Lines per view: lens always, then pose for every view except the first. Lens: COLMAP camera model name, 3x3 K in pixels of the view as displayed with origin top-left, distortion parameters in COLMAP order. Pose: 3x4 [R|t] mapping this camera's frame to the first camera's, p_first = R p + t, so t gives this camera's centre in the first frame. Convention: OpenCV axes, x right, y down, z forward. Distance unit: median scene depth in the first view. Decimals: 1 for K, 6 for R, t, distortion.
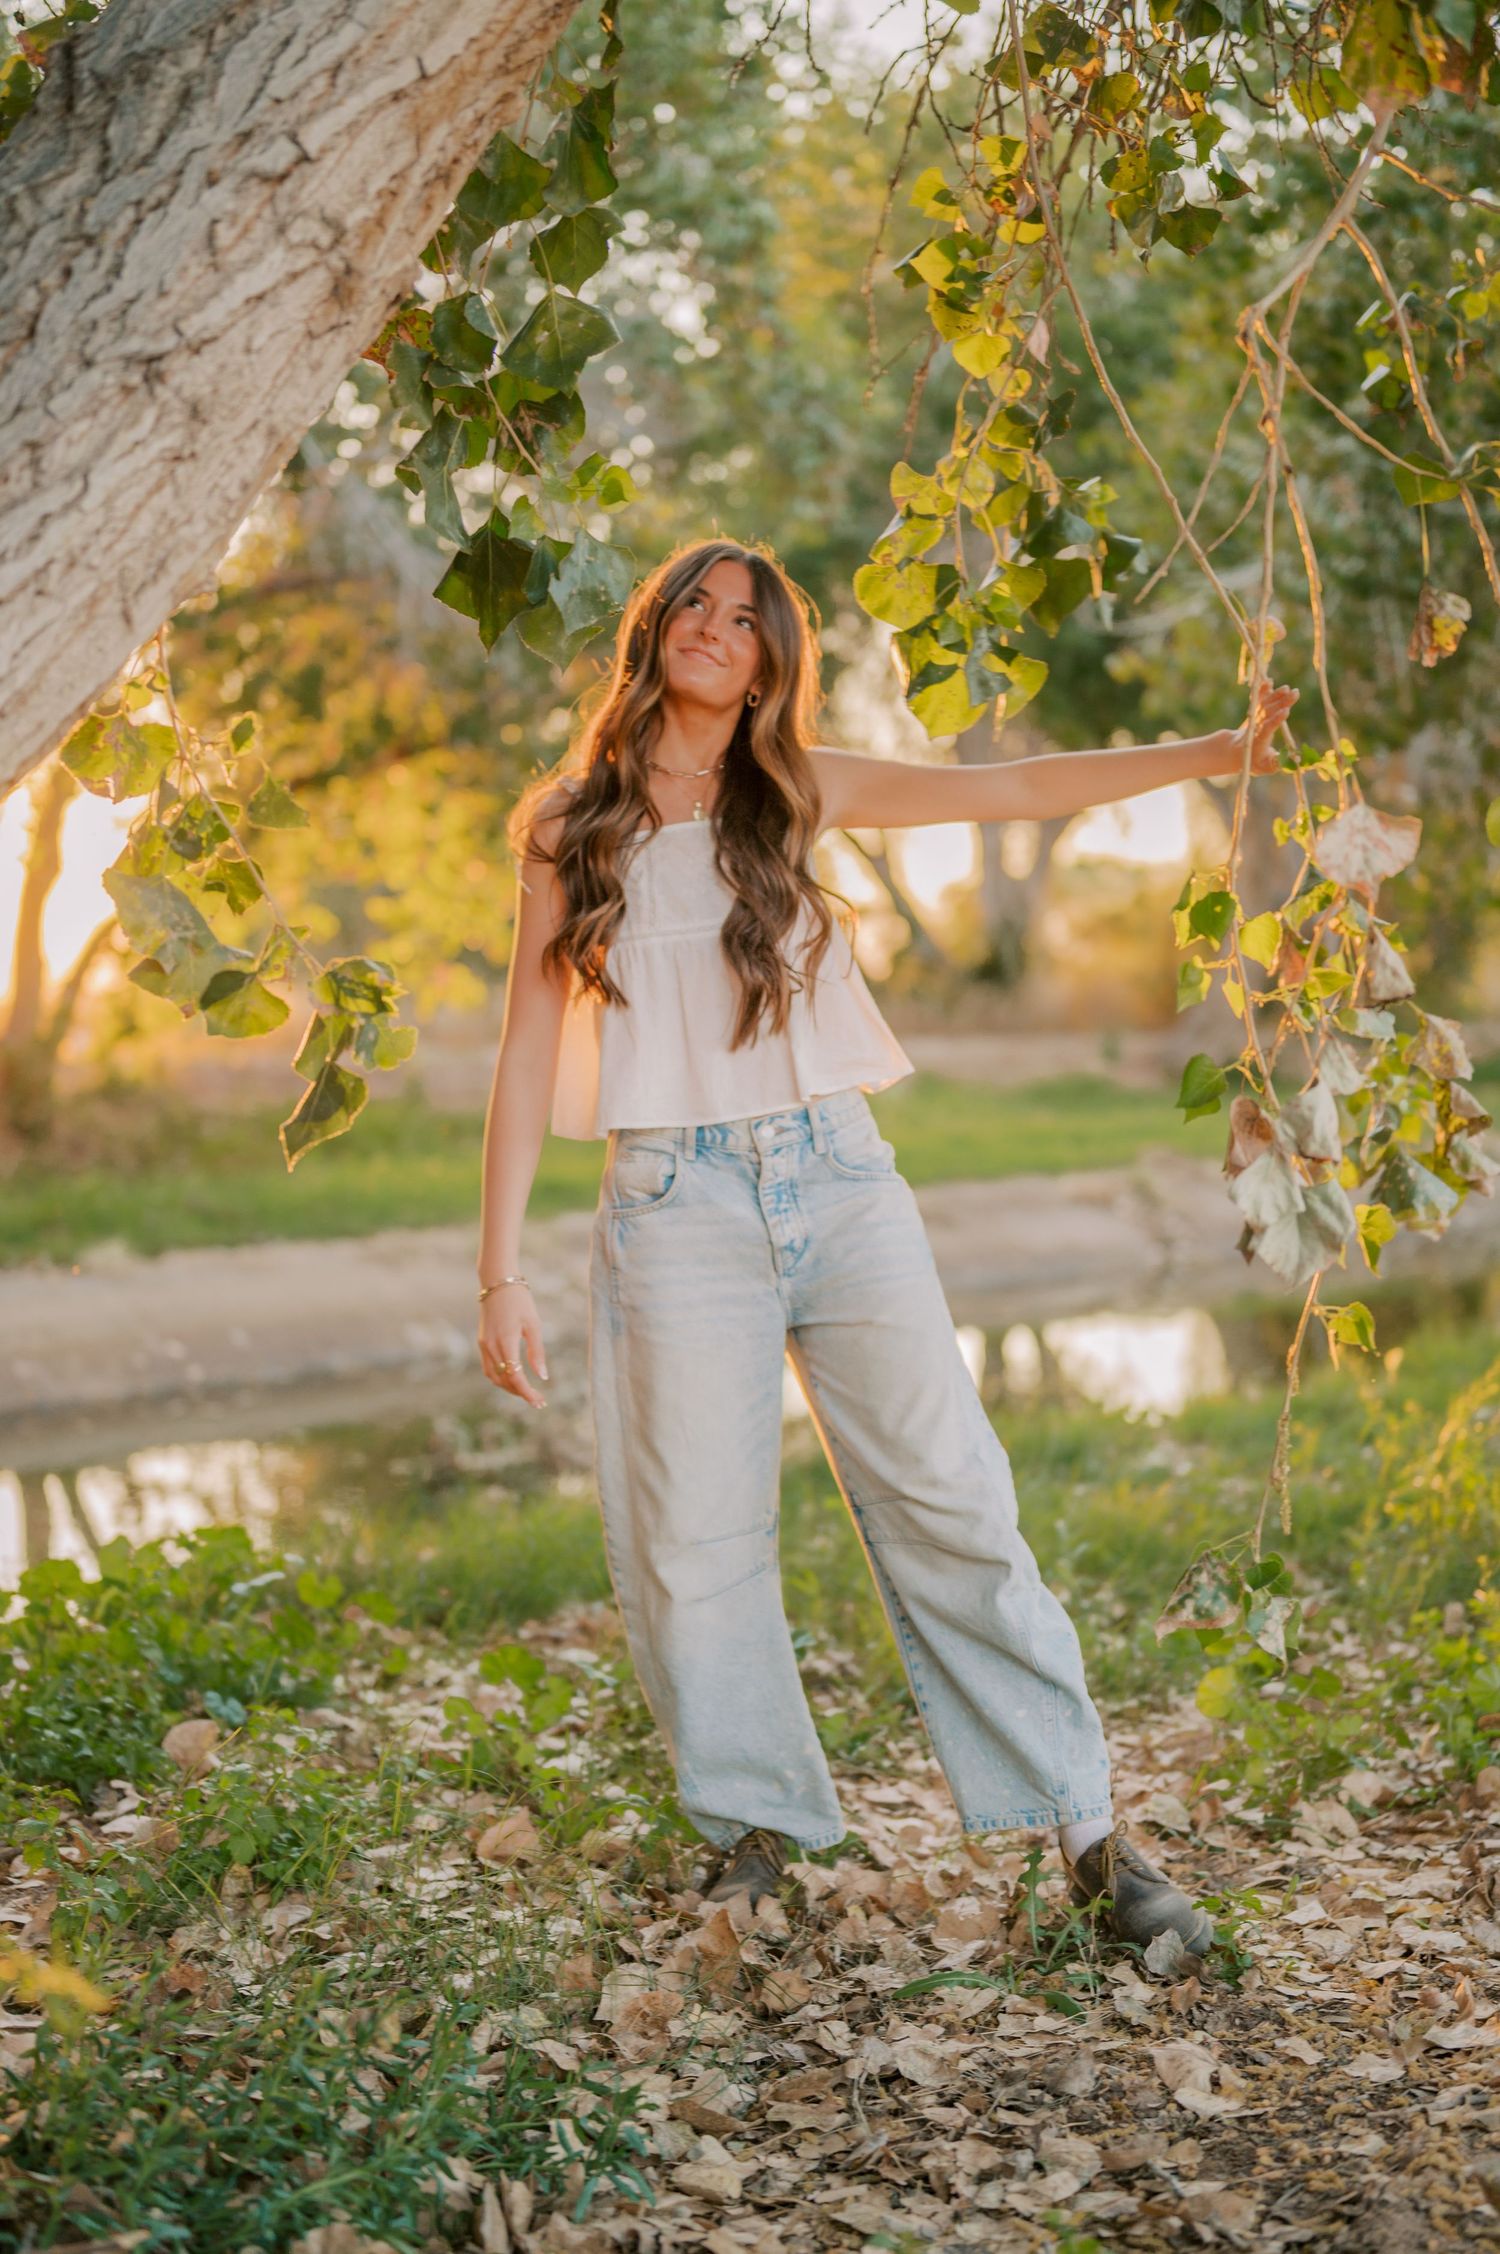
lens RADIAL K [[3437.2, 0, 738.7], [0, 3437.2, 1127.9], [0, 0, 1]] dist [0.006601, 0.000000]
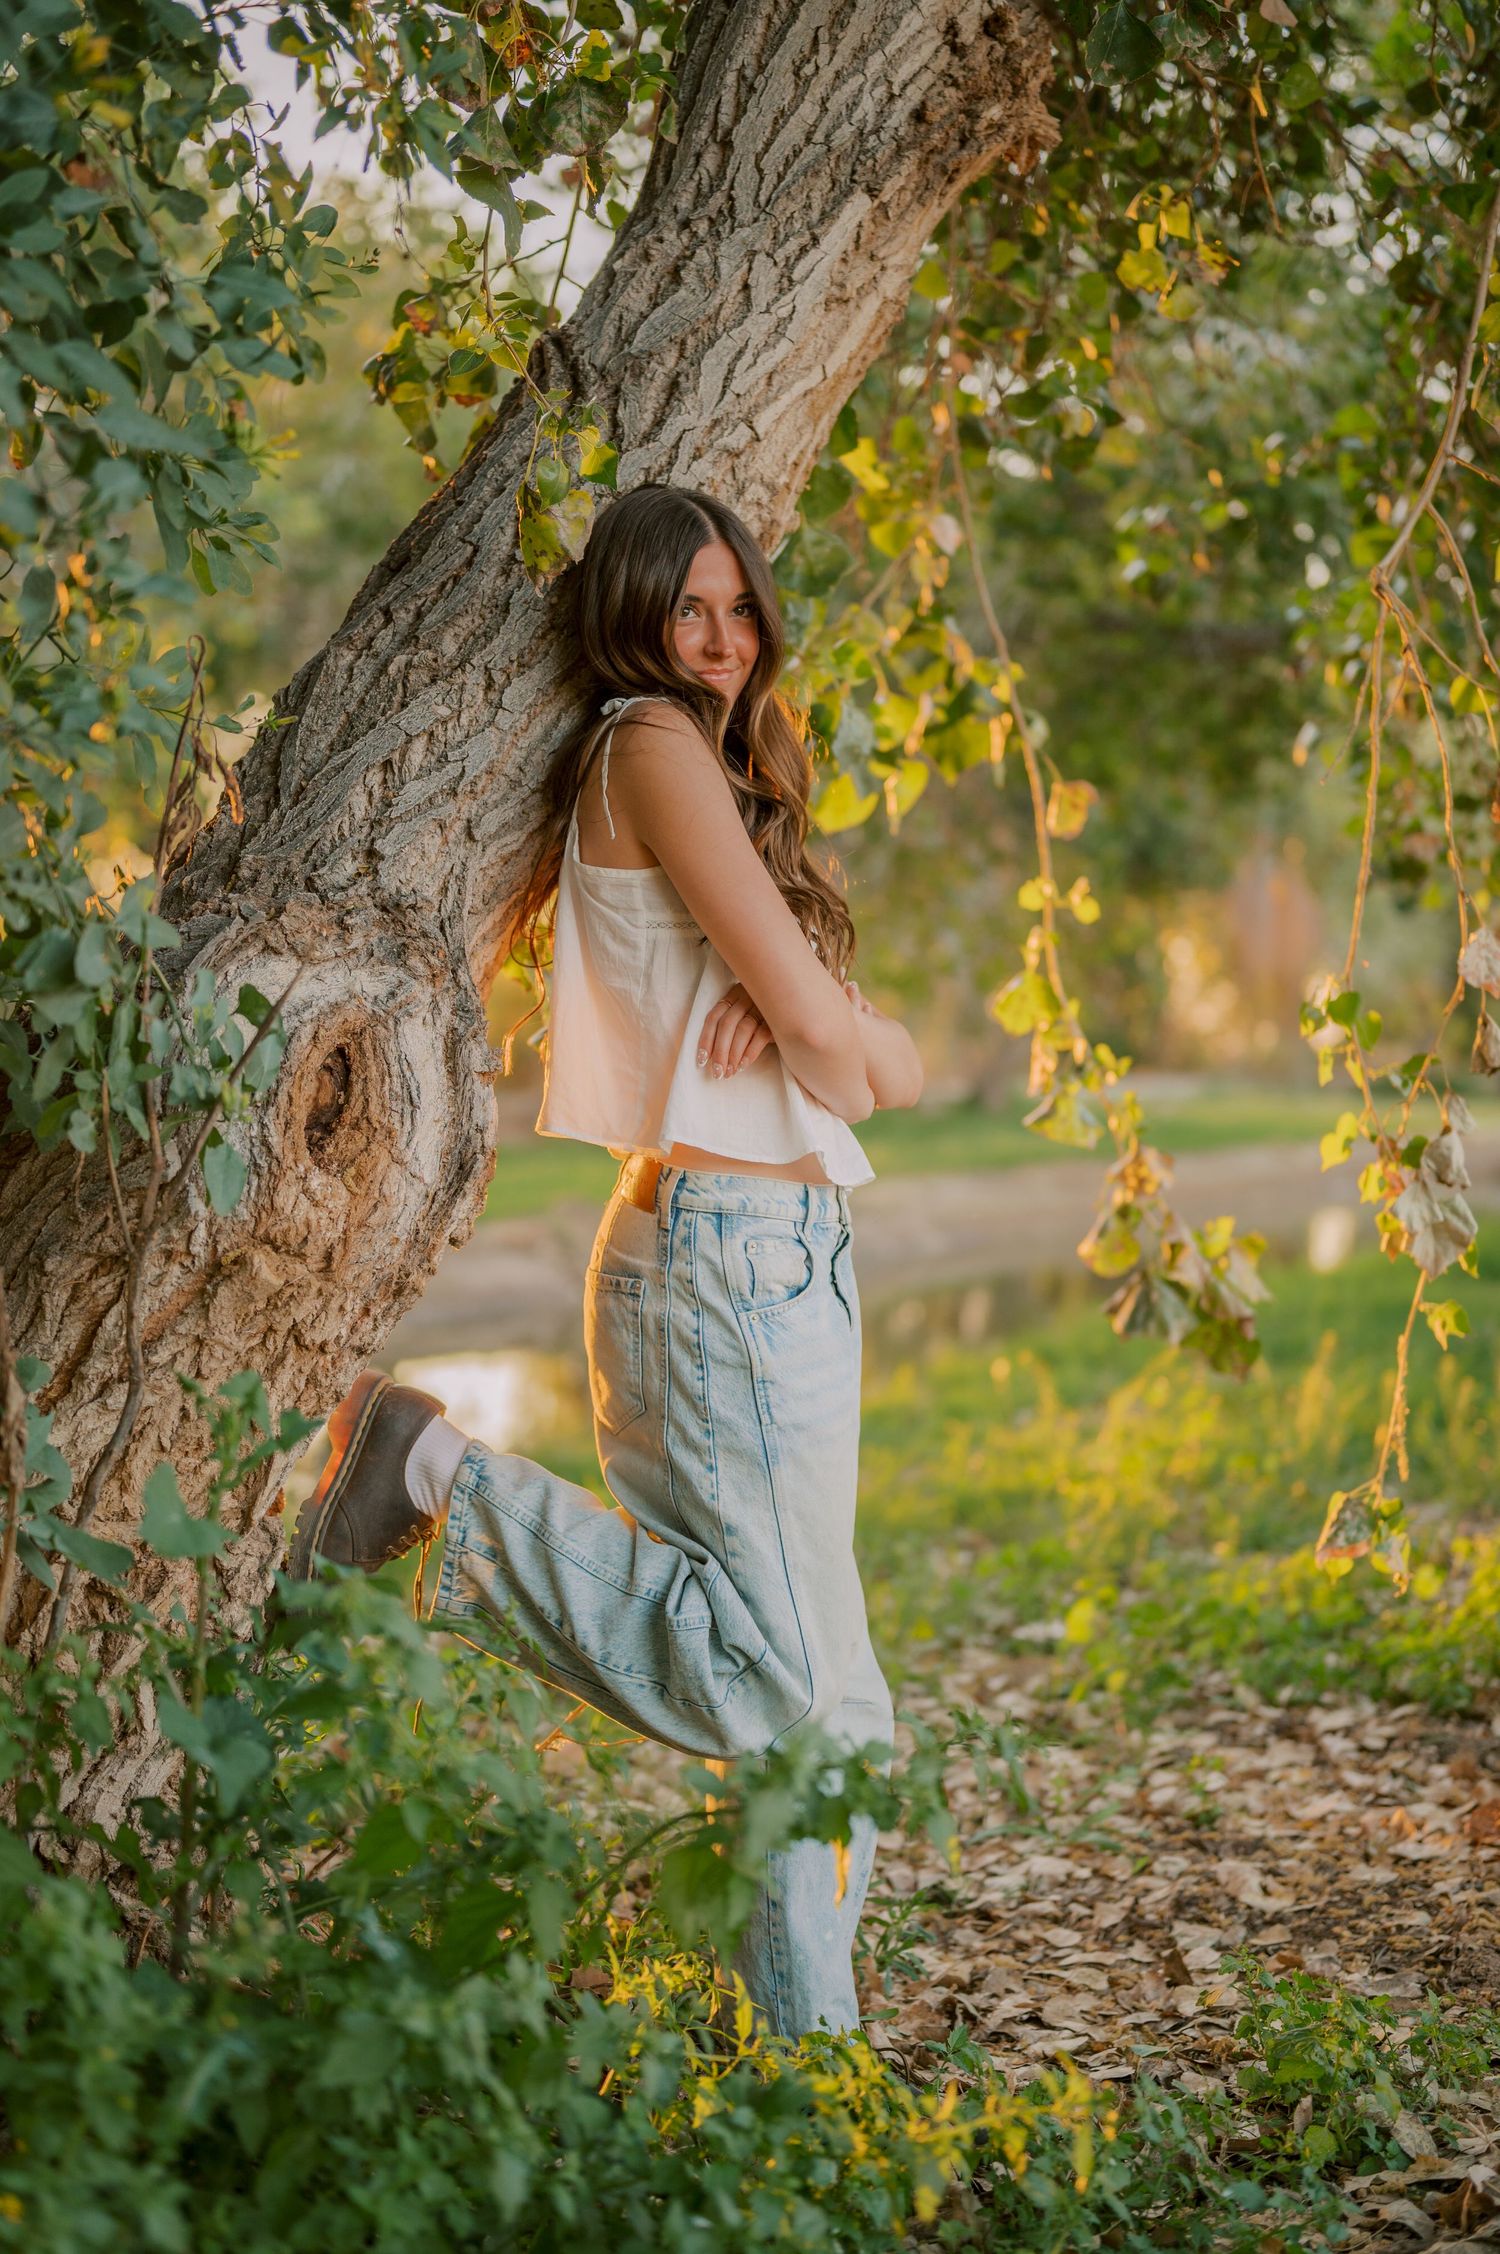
lens RADIAL K [[3213.9, 0, 730.7], [0, 3213.9, 1095.0], [0, 0, 1]] dist [0.002064, 0.000000]
pose [[0.977786, 0.005174, 0.209542, -0.340197], [0.000386, 0.999649, -0.026488, 0.005264], [-0.209605, 0.025981, 0.977441, -0.183028]]
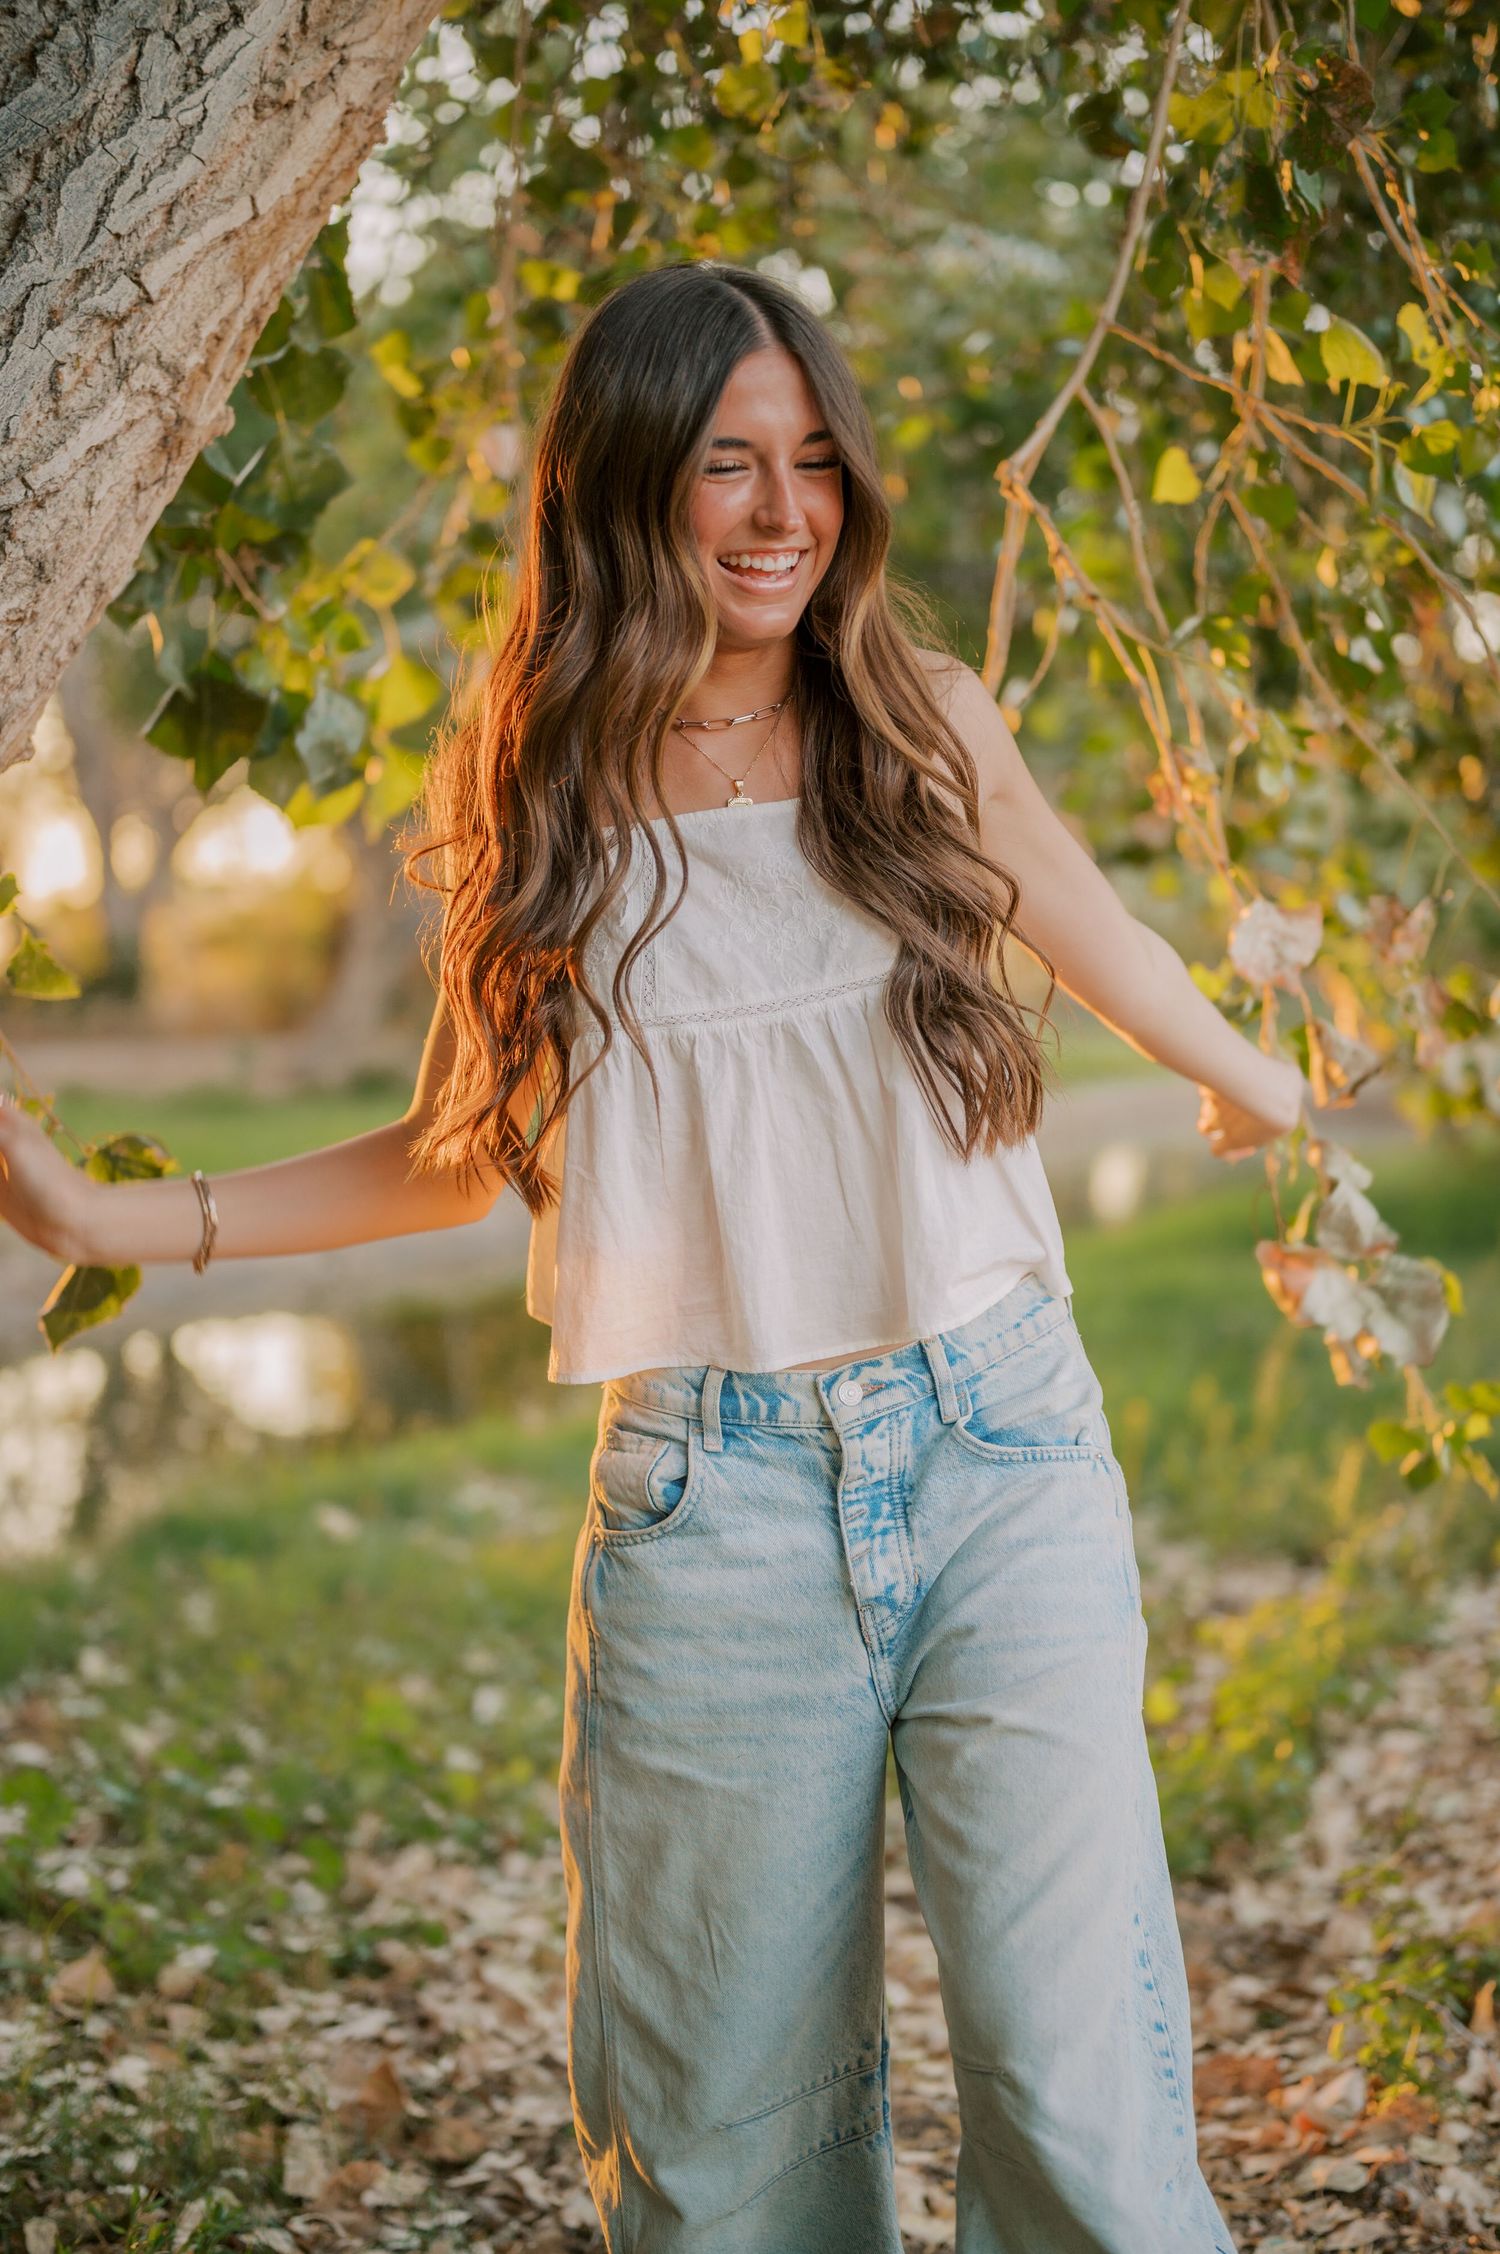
lens RADIAL K [[3213.9, 0, 750.3], [0, 3213.9, 1131.7], [0, 0, 1]] dist [0.002064, 0.000000]
pose [[0.960782, -0.012746, 0.277010, -0.182881], [0.011428, 0.999914, 0.006374, -0.051584], [-0.277068, -0.002959, 0.960846, 0.099952]]
